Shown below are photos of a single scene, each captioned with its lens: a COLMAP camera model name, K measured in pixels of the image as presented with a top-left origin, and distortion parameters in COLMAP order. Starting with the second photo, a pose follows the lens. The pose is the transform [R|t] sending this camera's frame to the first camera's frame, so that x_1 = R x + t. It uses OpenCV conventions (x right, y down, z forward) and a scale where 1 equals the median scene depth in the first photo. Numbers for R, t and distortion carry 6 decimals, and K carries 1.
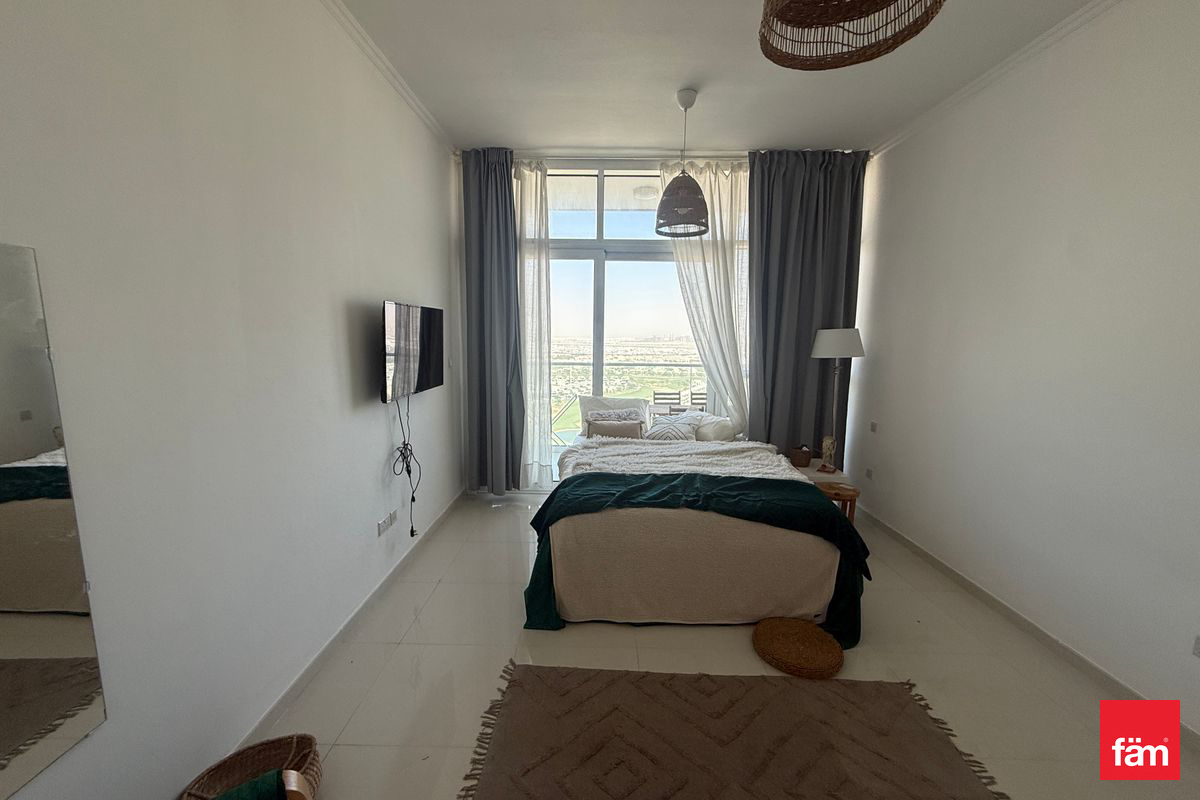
lens RADIAL K [[478.4, 0, 595.4], [0, 478.4, 397.6], [0, 0, 1]] dist [-0.000359, 0.000822]
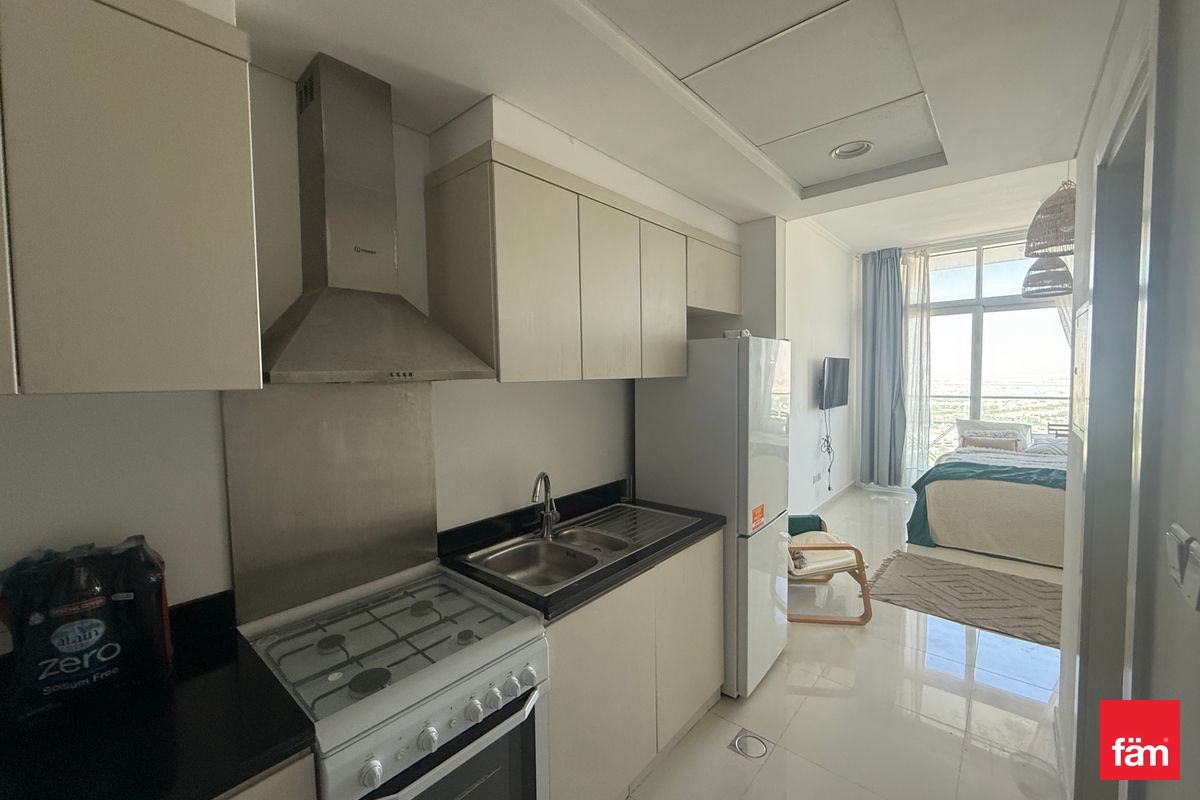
lens RADIAL K [[478.4, 0, 595.5], [0, 478.4, 397.8], [0, 0, 1]] dist [-0.000359, 0.000822]
pose [[0.758877, 0.008931, -0.651172, 0.073279], [-0.064031, 0.996084, -0.060960, 0.087933], [0.648078, 0.087957, 0.756478, -0.659212]]
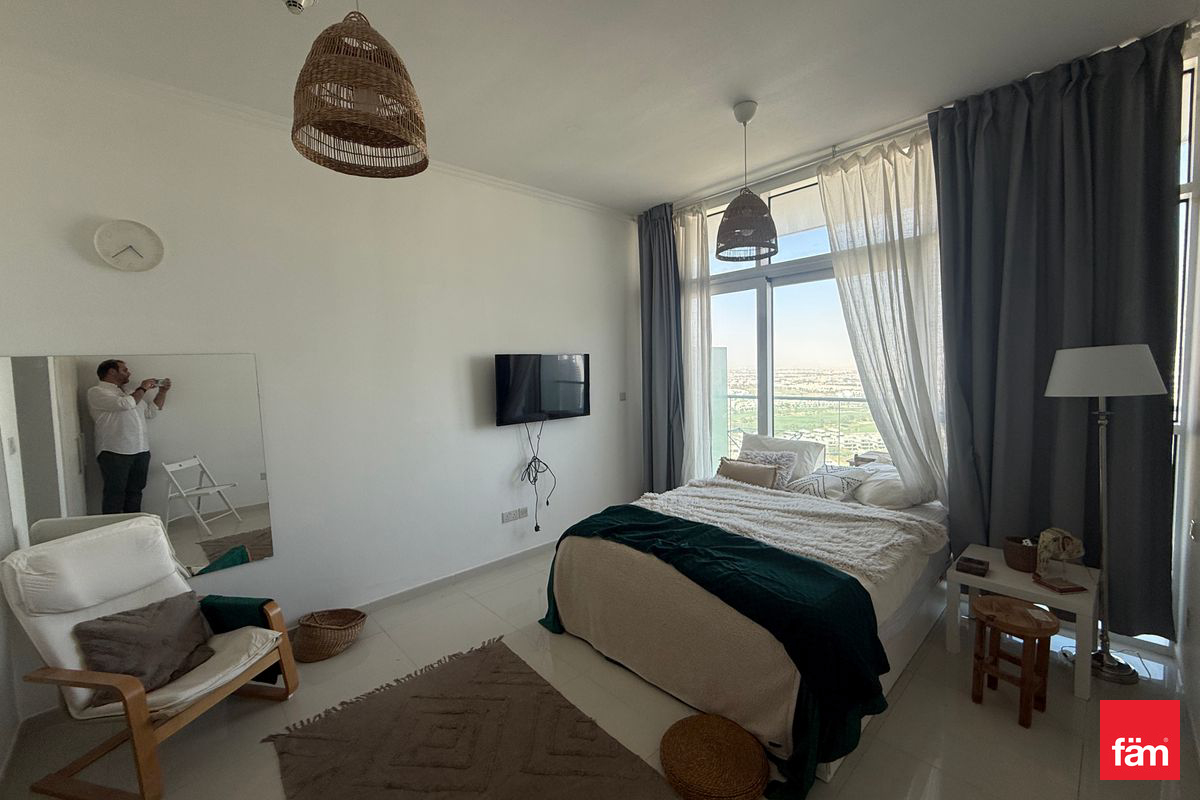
lens RADIAL K [[478.4, 0, 599.4], [0, 478.4, 401.4], [0, 0, 1]] dist [-0.000359, 0.000822]
pose [[0.688309, 0.020511, -0.725128, 0.502909], [-0.059463, 0.997832, -0.028220, -0.025287], [0.722977, 0.062542, 0.688036, 0.157578]]
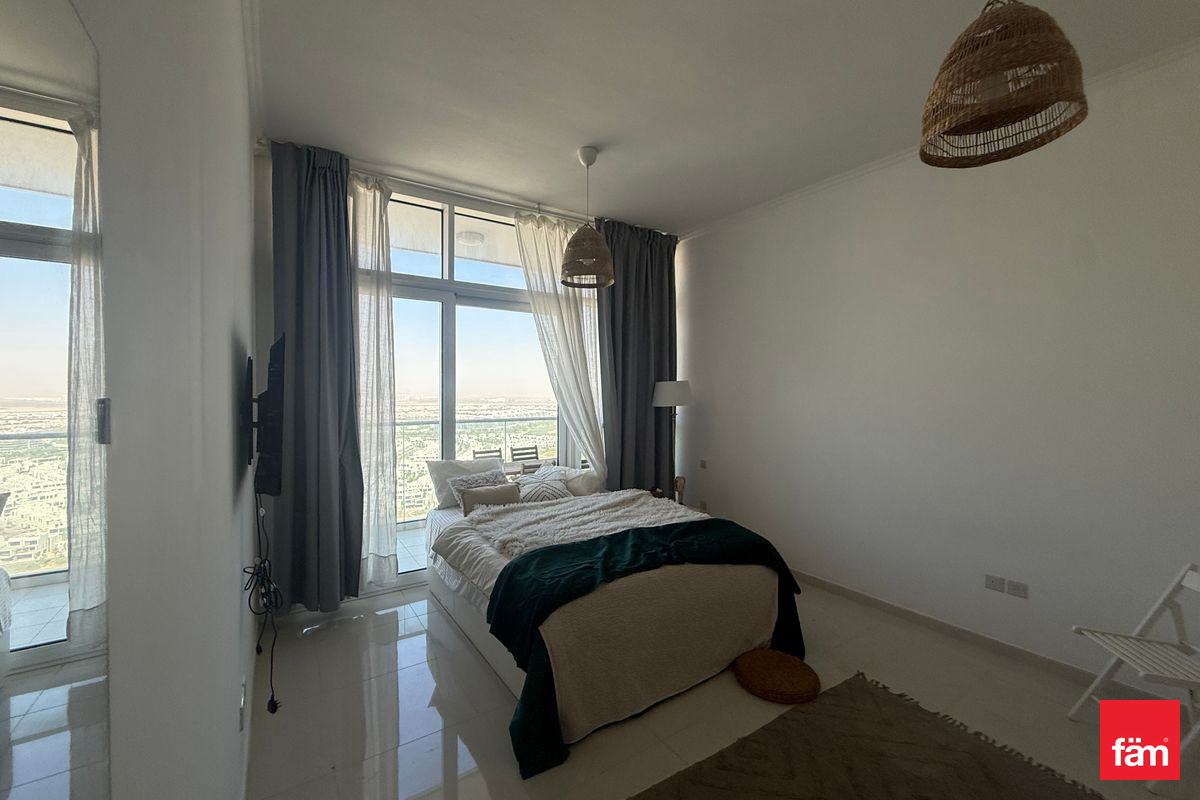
lens RADIAL K [[478.4, 0, 594.4], [0, 478.4, 399.7], [0, 0, 1]] dist [-0.000359, 0.000822]
pose [[0.826959, -0.020728, 0.561880, -0.285112], [0.083371, 0.992794, -0.086078, -0.015852], [-0.556046, 0.118027, 0.822728, 0.162212]]
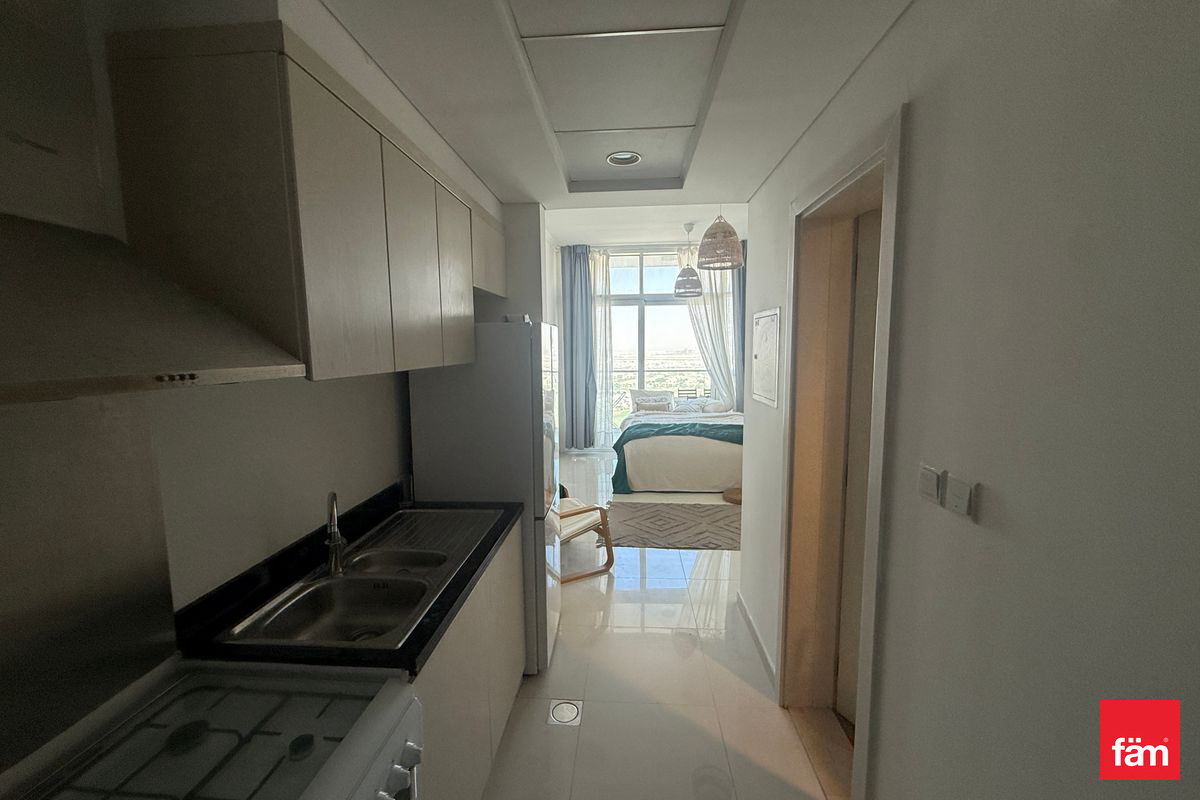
lens RADIAL K [[478.4, 0, 591.3], [0, 478.4, 397.3], [0, 0, 1]] dist [-0.000359, 0.000822]
pose [[0.997203, -0.015249, -0.073175, -0.050446], [0.013063, 0.999457, -0.030255, 0.077493], [0.073597, 0.029215, 0.996860, -0.679247]]
